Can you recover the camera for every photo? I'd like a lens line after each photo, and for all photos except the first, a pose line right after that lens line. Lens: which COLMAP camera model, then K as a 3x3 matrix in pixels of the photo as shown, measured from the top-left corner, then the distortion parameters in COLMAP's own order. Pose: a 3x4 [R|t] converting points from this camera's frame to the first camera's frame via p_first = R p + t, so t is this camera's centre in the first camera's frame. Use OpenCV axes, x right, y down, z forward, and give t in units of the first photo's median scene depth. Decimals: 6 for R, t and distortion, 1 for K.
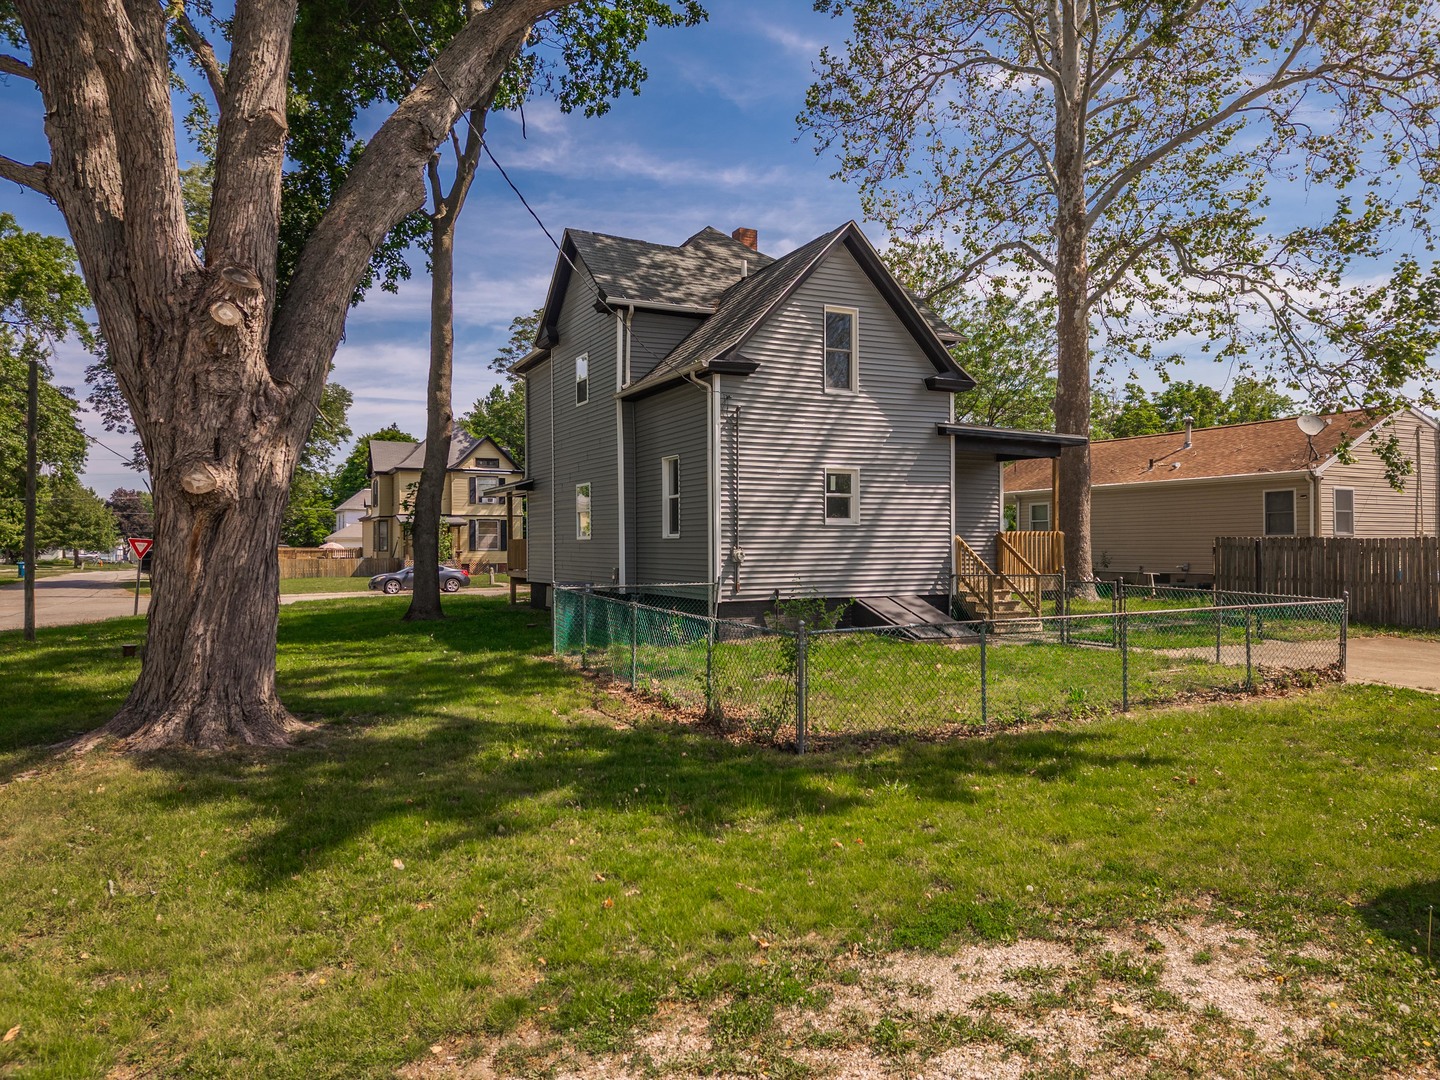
lens RADIAL K [[967.3, 0, 720.0], [0, 967.3, 540.0], [0, 0, 1]] dist [0.026384, -0.019482]
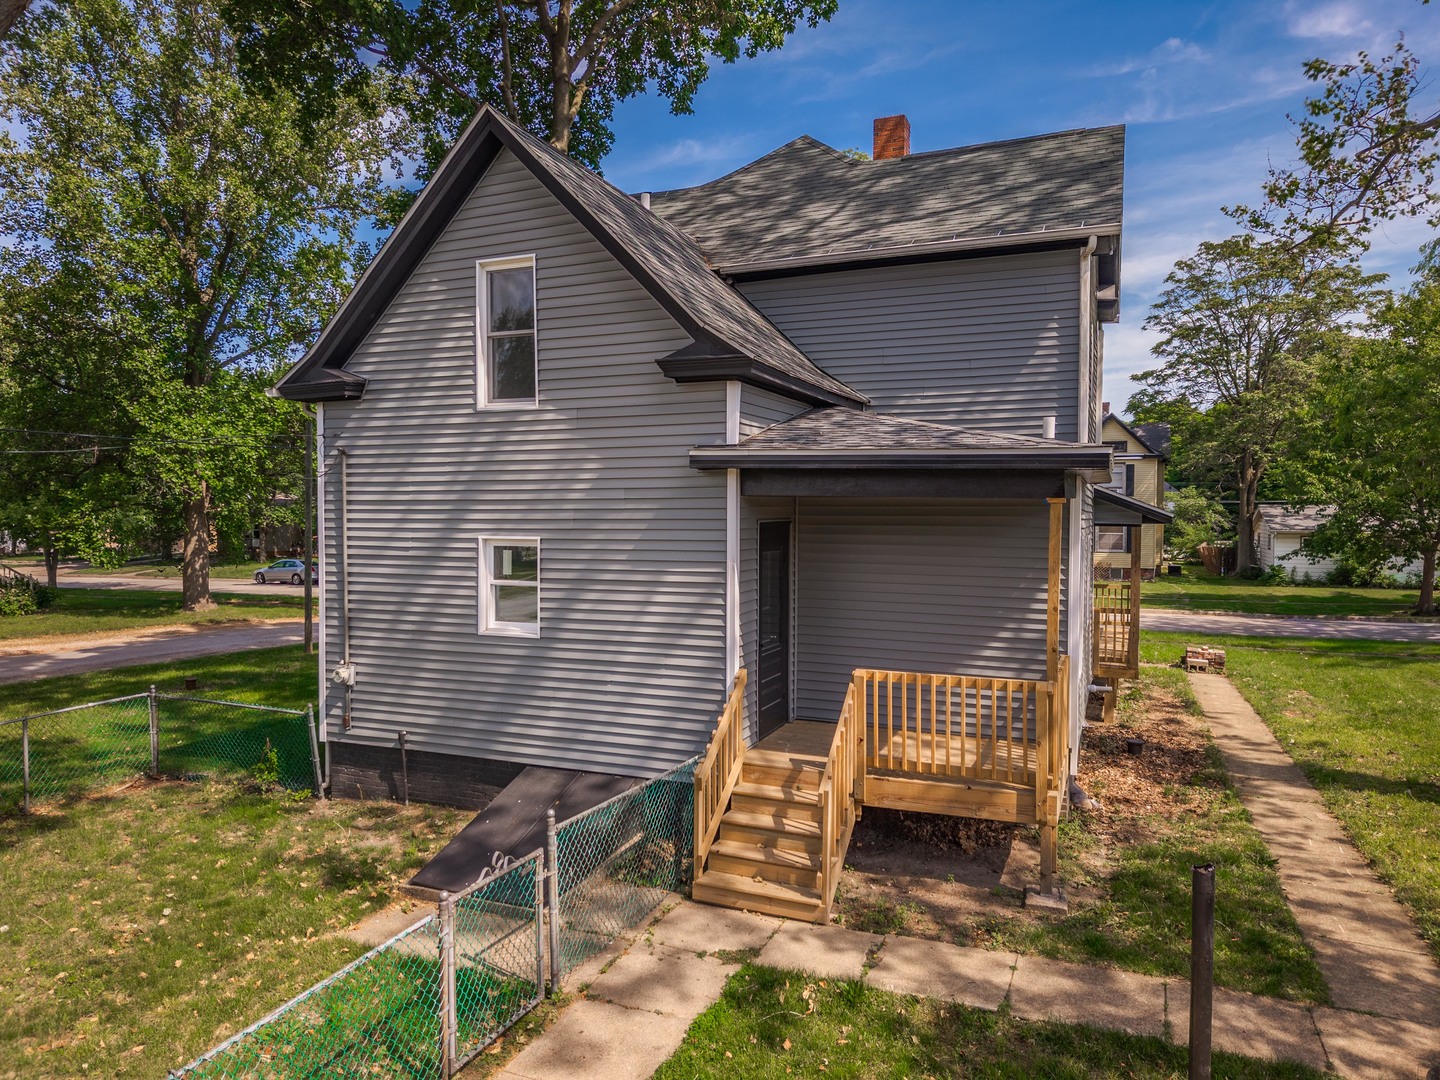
lens RADIAL K [[962.0, 0, 726.5], [0, 962.0, 536.3], [0, 0, 1]] dist [0.081884, -0.101213]
pose [[0.650946, 0.023848, -0.758749, 0.641598], [-0.003182, 0.999583, 0.028688, -0.091156], [0.759117, -0.016260, 0.650751, 0.712817]]
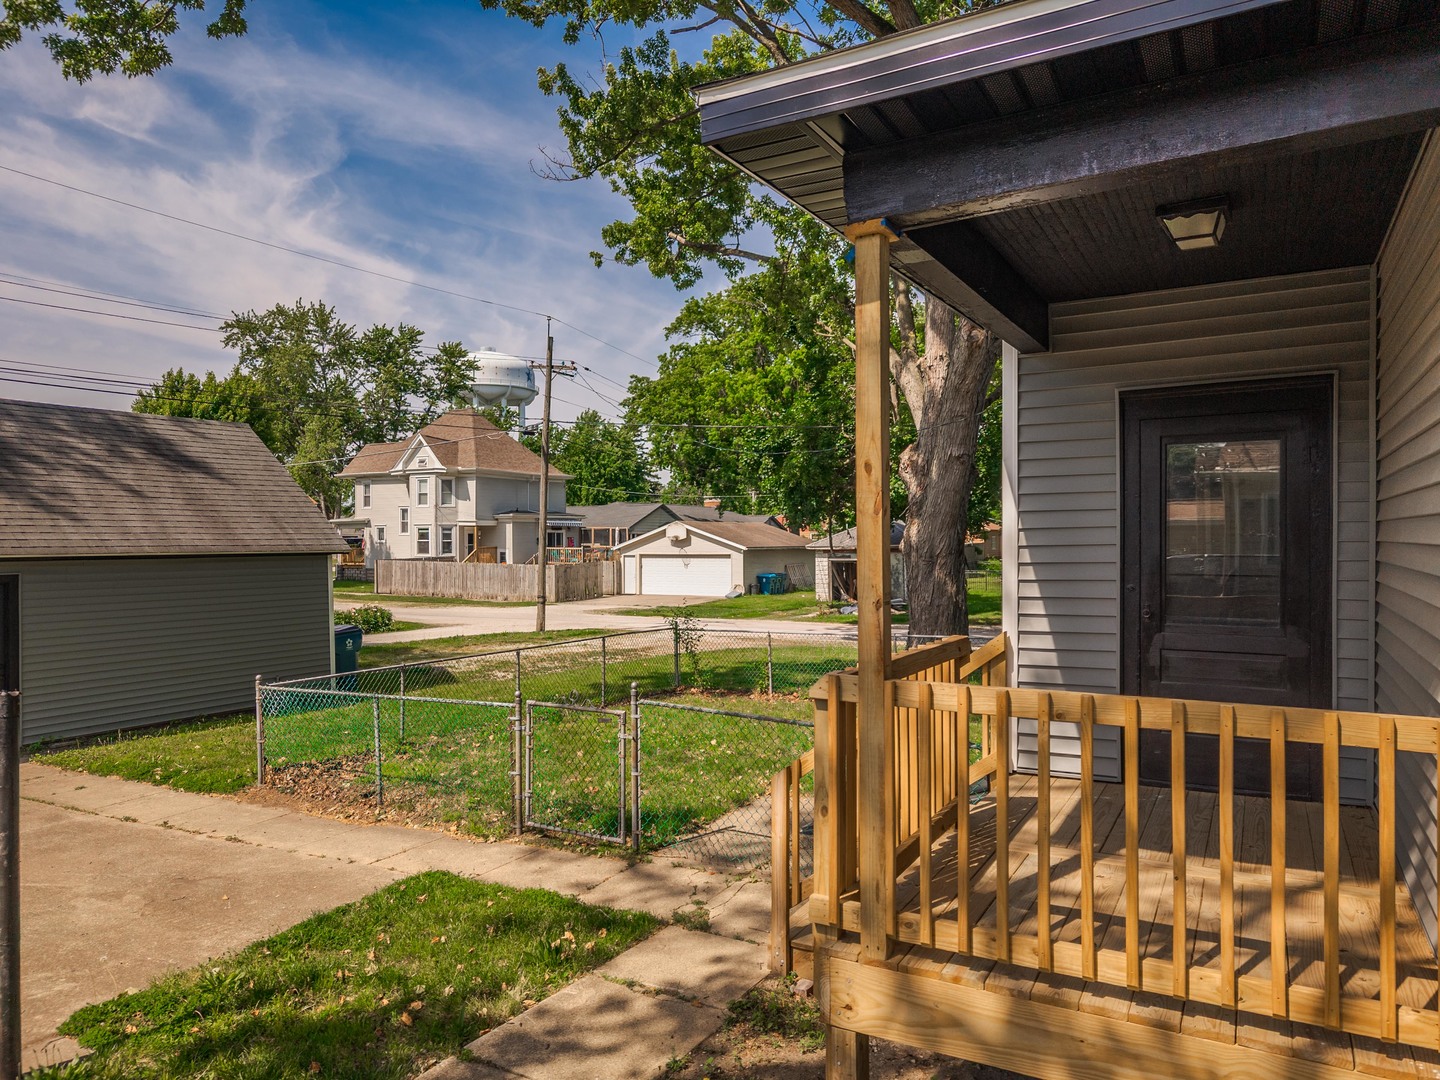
lens RADIAL K [[962.0, 0, 726.5], [0, 962.0, 536.3], [0, 0, 1]] dist [0.081884, -0.101213]
pose [[-0.832172, 0.012814, -0.554370, 0.517506], [0.011960, 0.999915, 0.005159, -0.041417], [0.554389, -0.002337, -0.832255, 1.272233]]
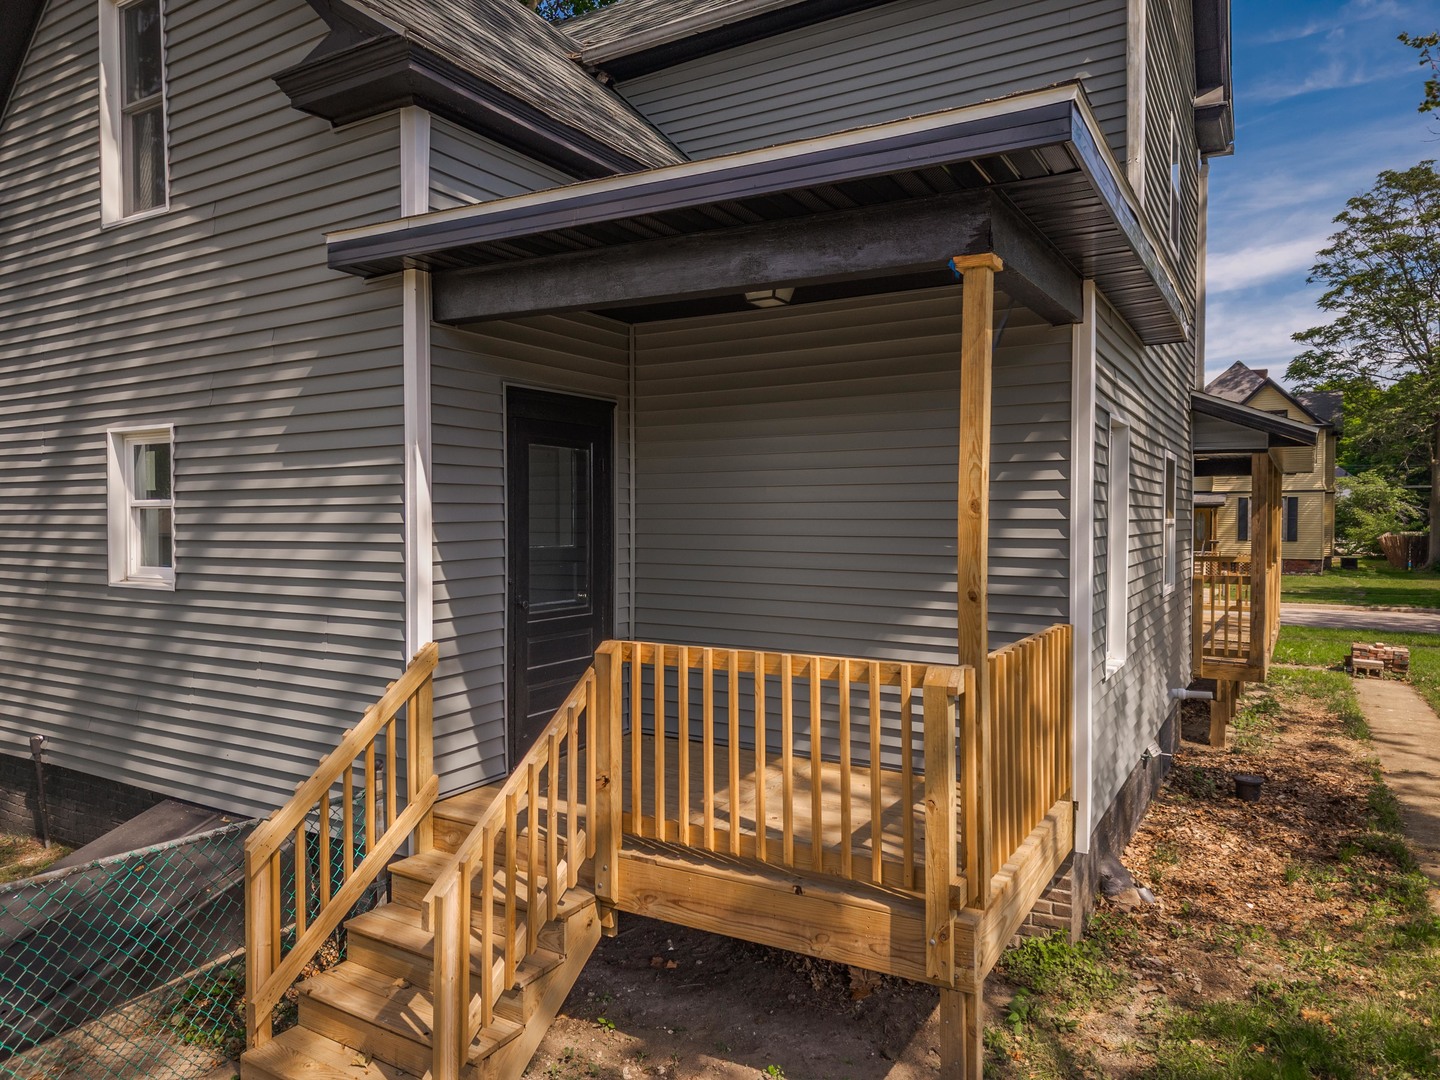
lens RADIAL K [[967.3, 0, 720.0], [0, 967.3, 540.0], [0, 0, 1]] dist [0.026384, -0.019482]
pose [[0.532928, 0.022727, -0.845855, 0.539461], [0.003652, 0.999568, 0.029158, -0.042511], [0.846153, -0.018628, 0.532615, 0.975387]]
